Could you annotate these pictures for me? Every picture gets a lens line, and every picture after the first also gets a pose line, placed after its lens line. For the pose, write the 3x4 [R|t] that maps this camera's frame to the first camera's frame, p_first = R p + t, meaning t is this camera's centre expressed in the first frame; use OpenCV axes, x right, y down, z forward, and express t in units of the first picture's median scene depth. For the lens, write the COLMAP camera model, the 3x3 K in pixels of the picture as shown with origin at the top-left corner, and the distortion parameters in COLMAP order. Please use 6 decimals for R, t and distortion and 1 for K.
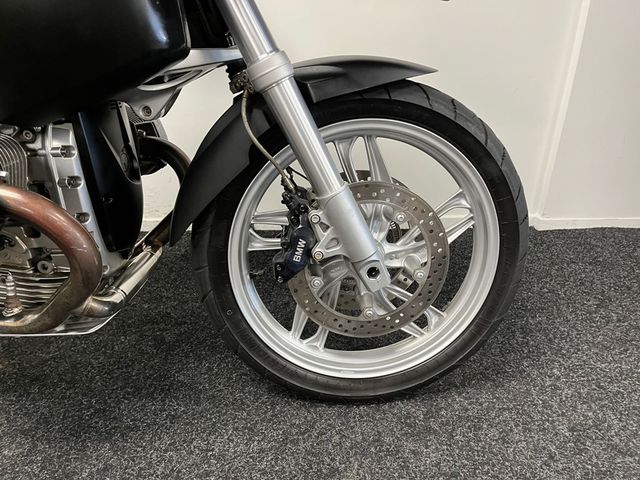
lens RADIAL K [[483.6, 0, 322.9], [0, 483.6, 246.0], [0, 0, 1]] dist [0.075296, -0.098113]
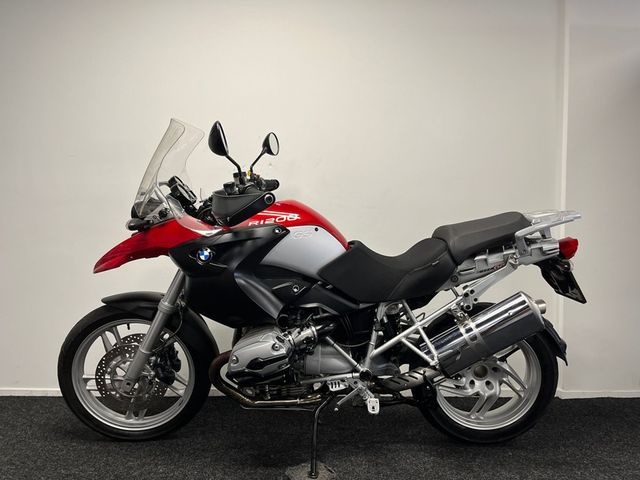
lens RADIAL K [[483.6, 0, 321.1], [0, 483.6, 243.4], [0, 0, 1]] dist [0.075296, -0.098113]
pose [[0.999890, 0.002946, -0.014538, -0.548634], [-0.008947, 0.901523, -0.432640, 0.369253], [0.011832, 0.432722, 0.901450, -1.138252]]
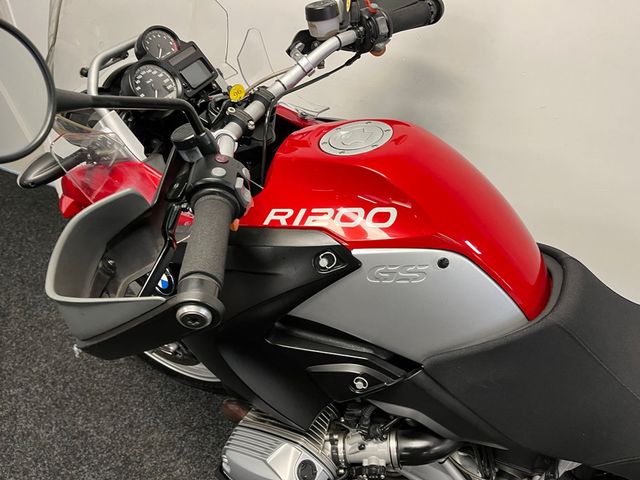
lens RADIAL K [[483.6, 0, 320.9], [0, 483.6, 239.4], [0, 0, 1]] dist [0.075296, -0.098113]
pose [[0.876245, 0.293350, -0.382282, -0.492254], [-0.241226, 0.953818, 0.179003, -0.675923], [0.417138, -0.064634, 0.906542, -0.061660]]
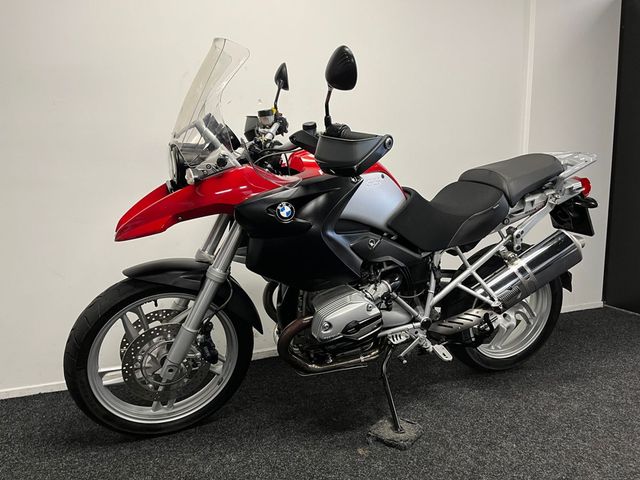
lens RADIAL K [[483.6, 0, 318.7], [0, 483.6, 244.2], [0, 0, 1]] dist [0.075296, -0.098113]
pose [[0.942990, -0.070192, 0.325335, -1.447257], [0.170322, 0.941584, -0.290534, 0.180672], [-0.285937, 0.329382, 0.899860, -0.848429]]
